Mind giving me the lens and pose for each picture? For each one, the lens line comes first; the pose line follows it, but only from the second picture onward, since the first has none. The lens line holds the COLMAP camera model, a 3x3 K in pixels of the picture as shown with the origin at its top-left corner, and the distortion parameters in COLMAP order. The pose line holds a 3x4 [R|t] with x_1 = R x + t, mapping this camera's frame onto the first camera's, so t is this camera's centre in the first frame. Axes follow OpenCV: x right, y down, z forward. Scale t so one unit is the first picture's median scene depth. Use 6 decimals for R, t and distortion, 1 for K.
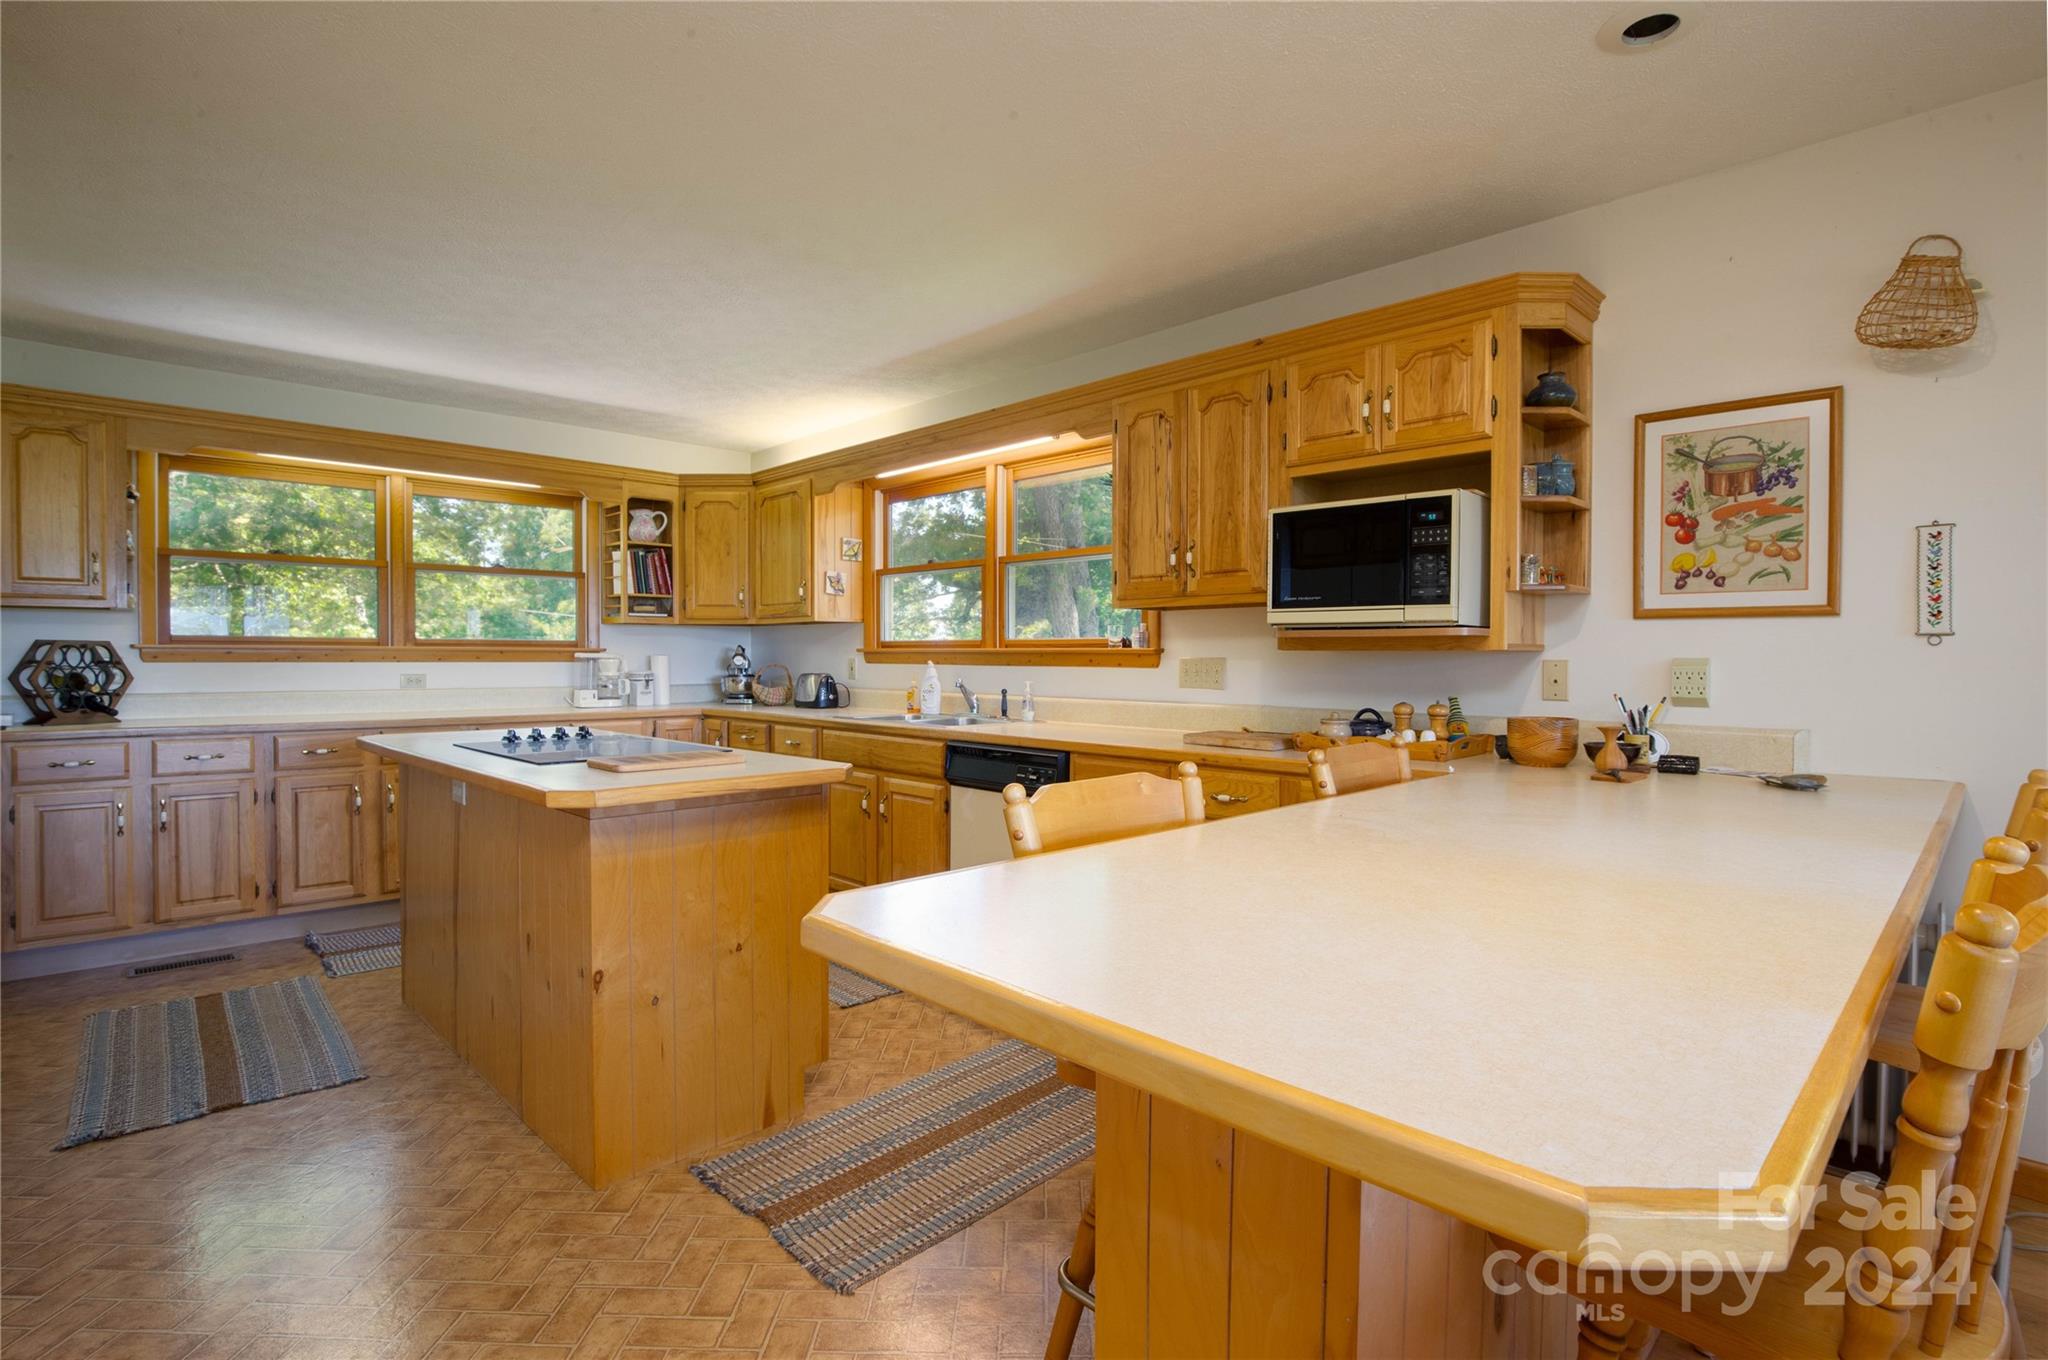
lens RADIAL K [[971.4, 0, 1018.4], [0, 971.4, 673.9], [0, 0, 1]] dist [-0.031831, 0.002238]
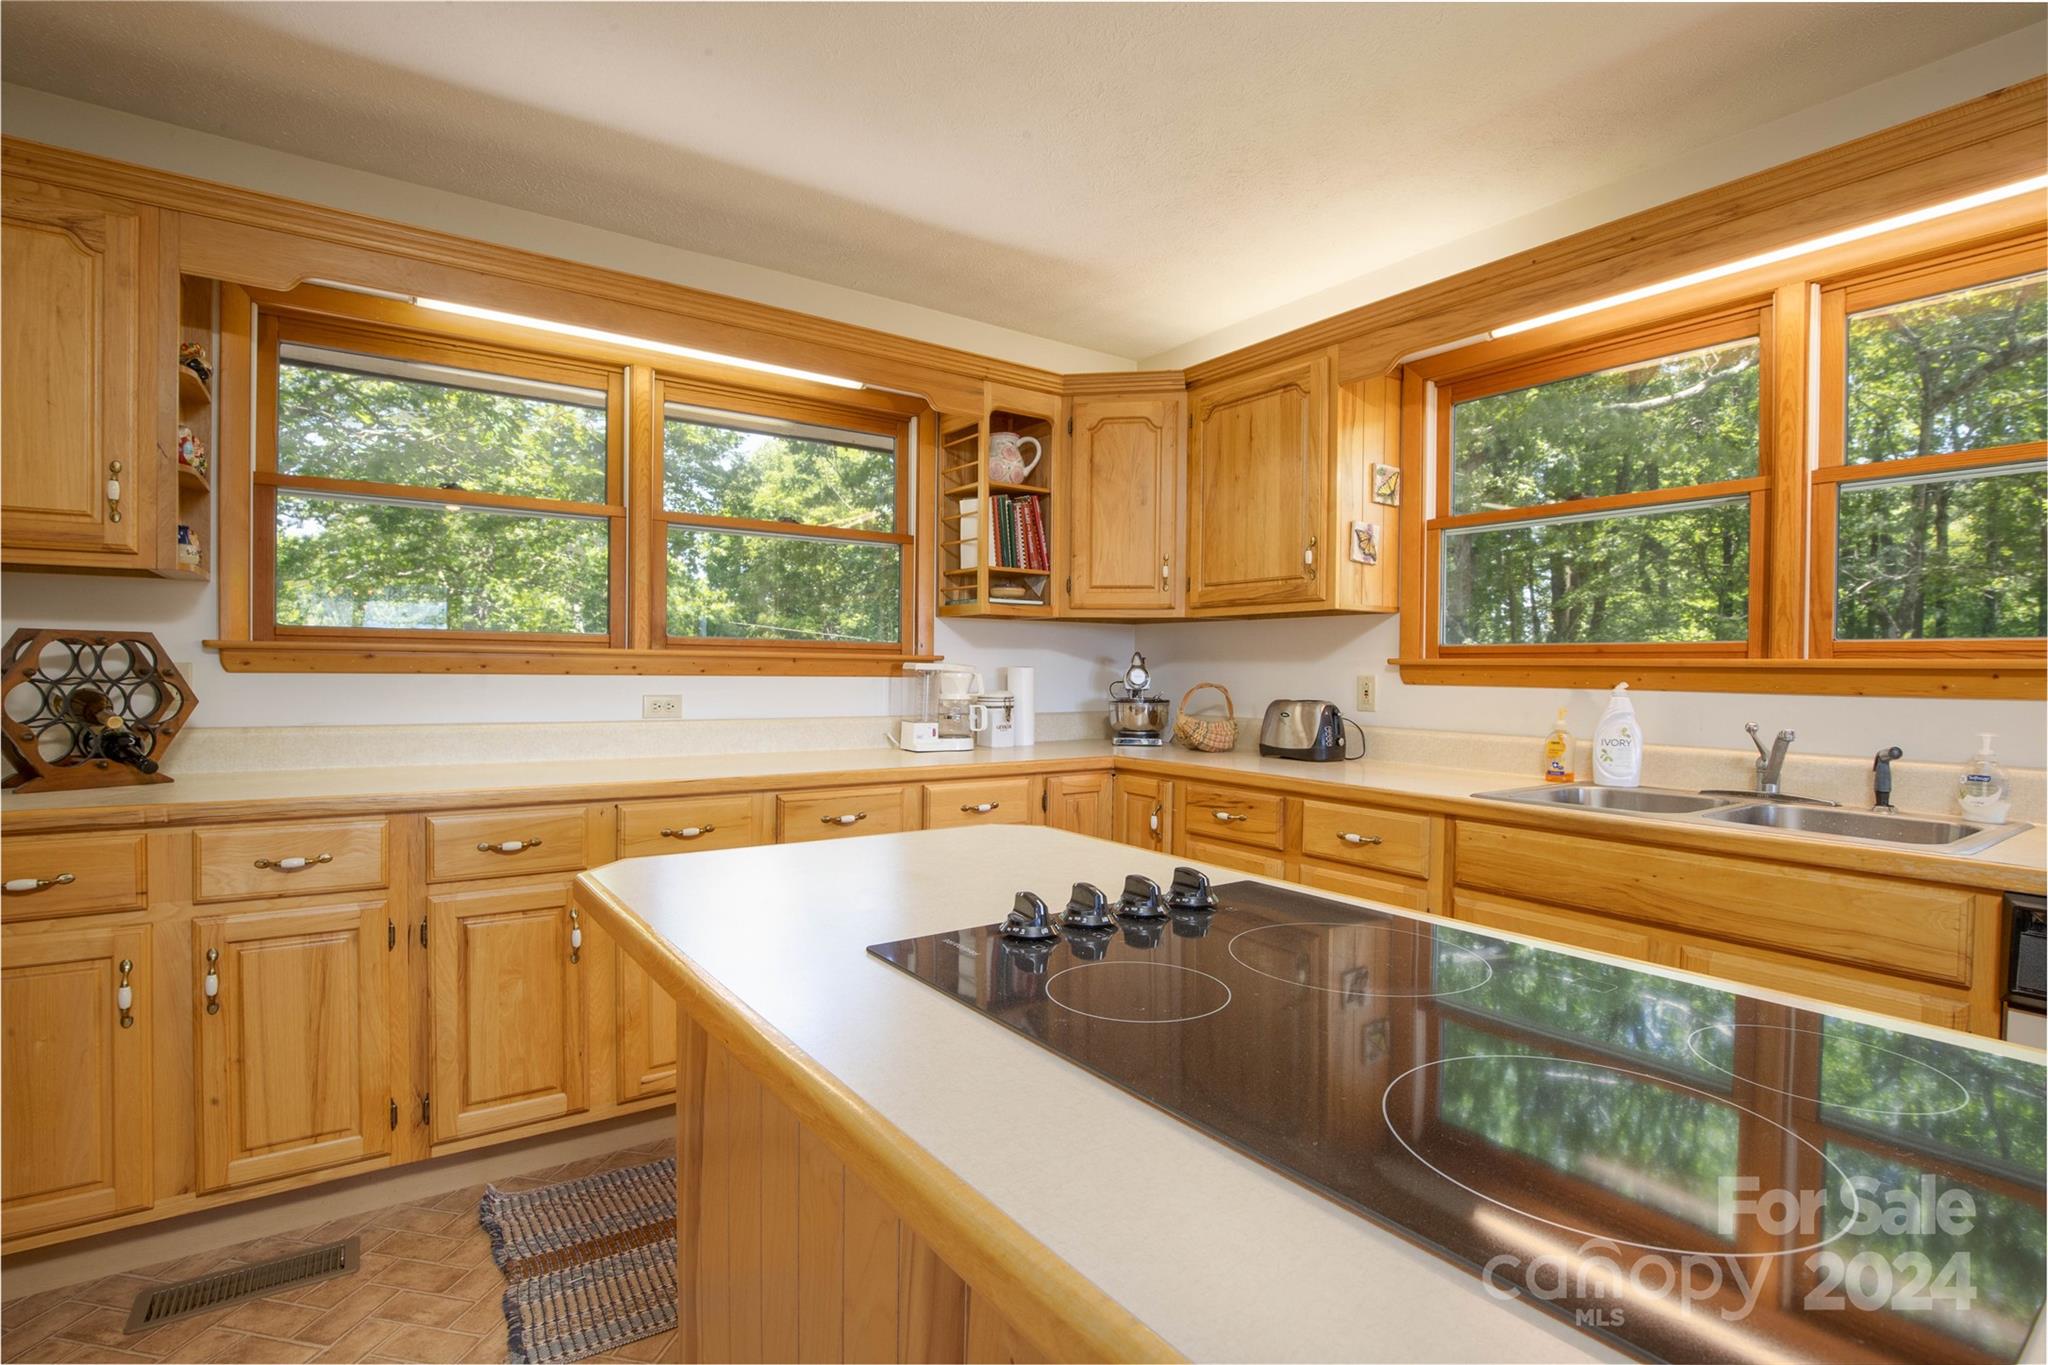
lens RADIAL K [[971.4, 0, 1045.1], [0, 971.4, 685.9], [0, 0, 1]] dist [-0.031831, 0.002238]
pose [[0.988678, 0.010704, -0.149669, -0.308726], [-0.011114, 0.999936, -0.001899, -0.007359], [0.149639, 0.003541, 0.988734, 0.444939]]
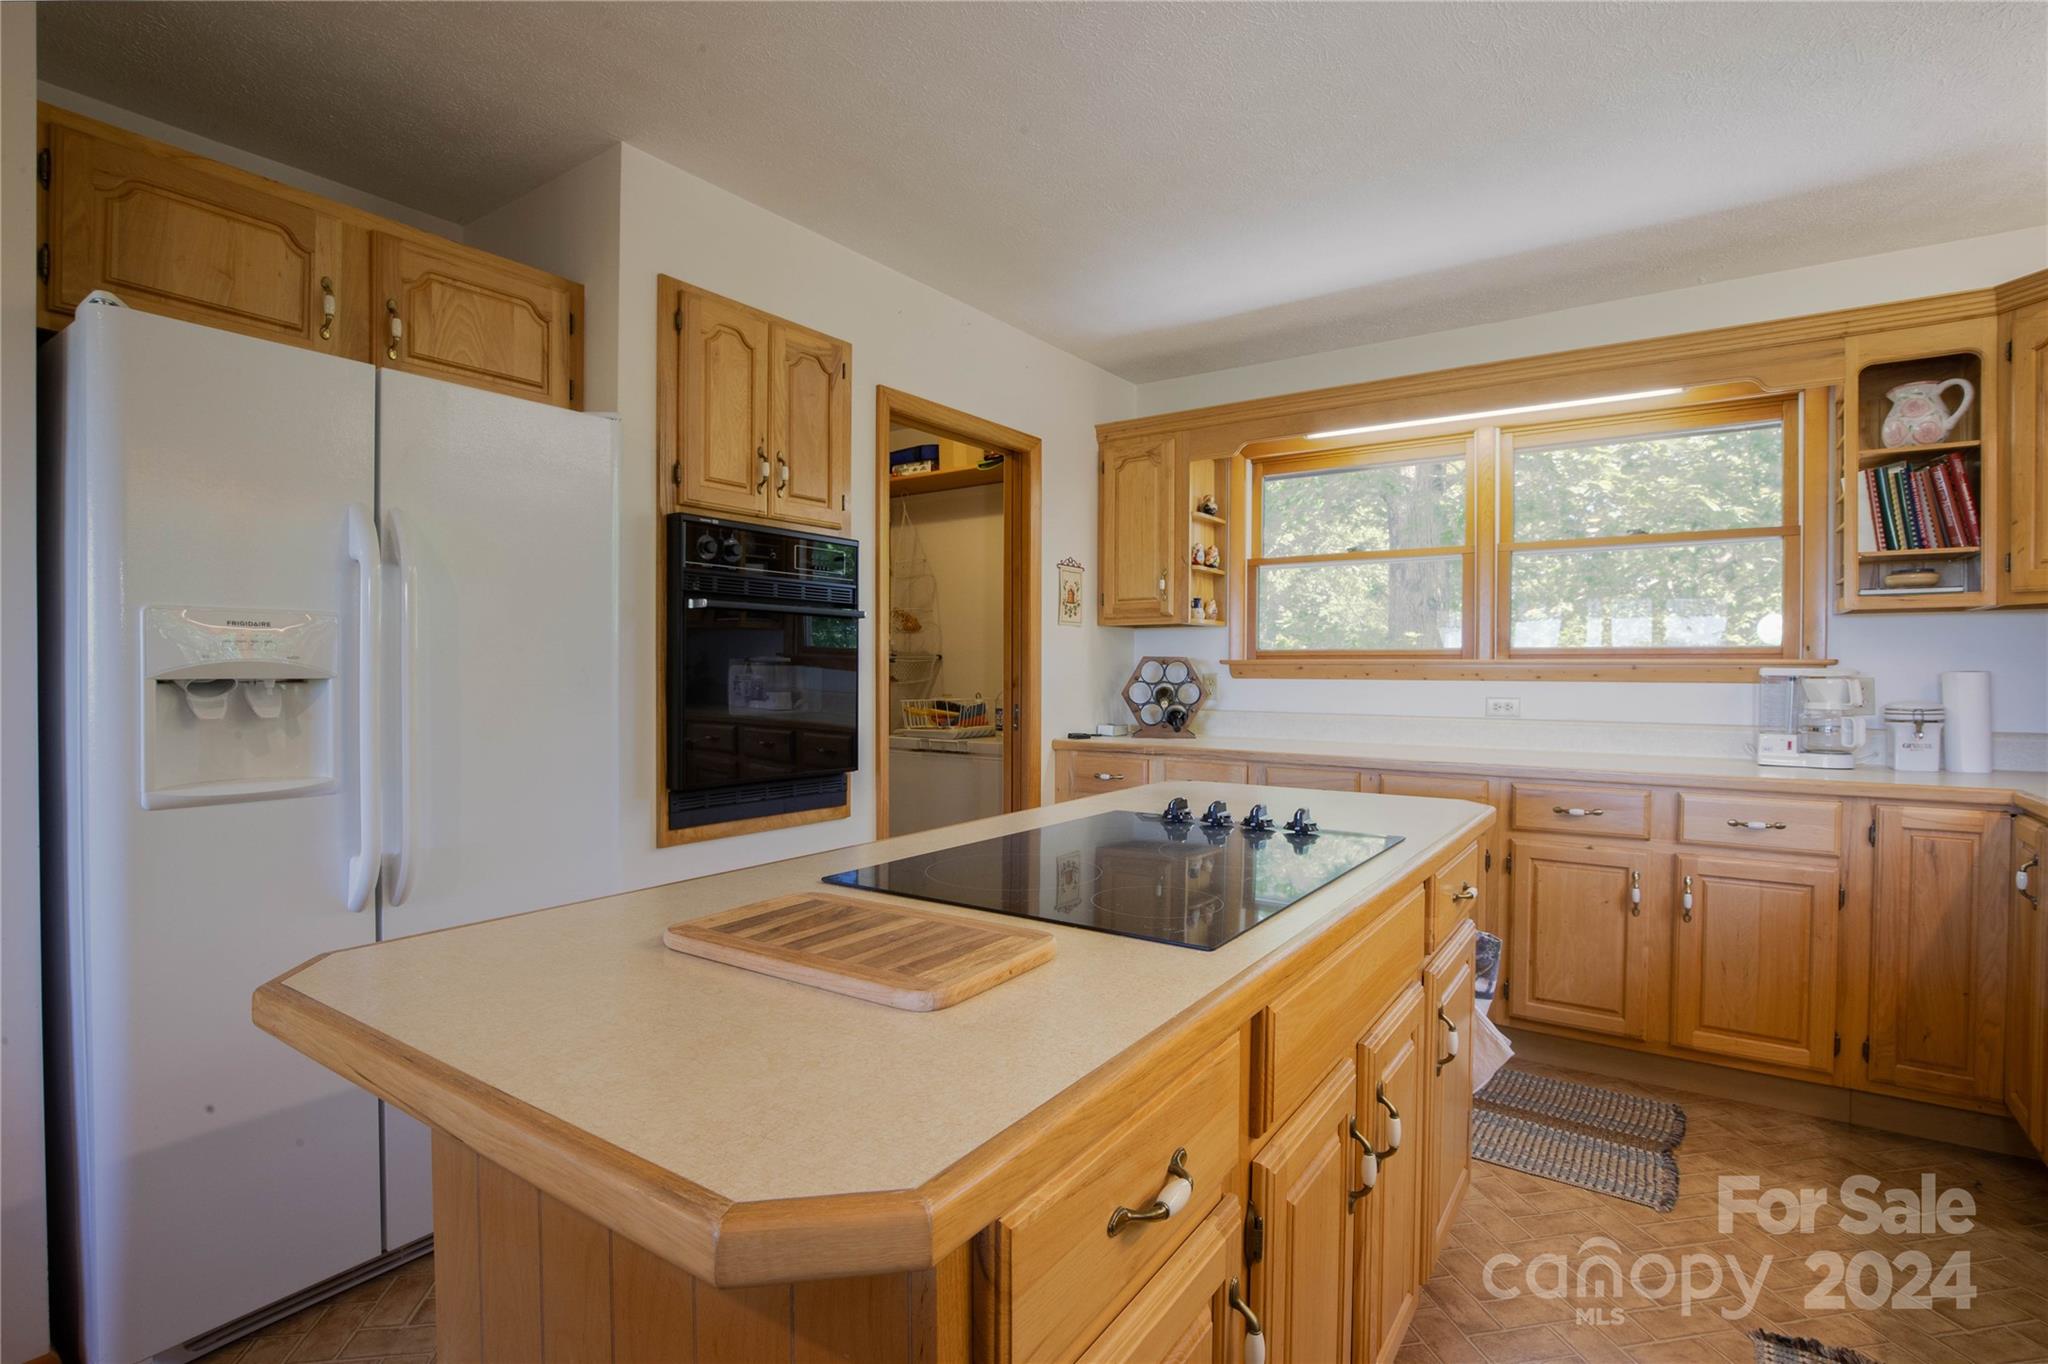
lens RADIAL K [[971.4, 0, 1023.4], [0, 971.4, 682.7], [0, 0, 1]] dist [-0.031831, 0.002238]
pose [[0.190046, 0.010863, -0.981715, 0.011202], [-0.020095, 0.999772, 0.007172, -0.009080], [0.981569, 0.018365, 0.190221, 0.520199]]
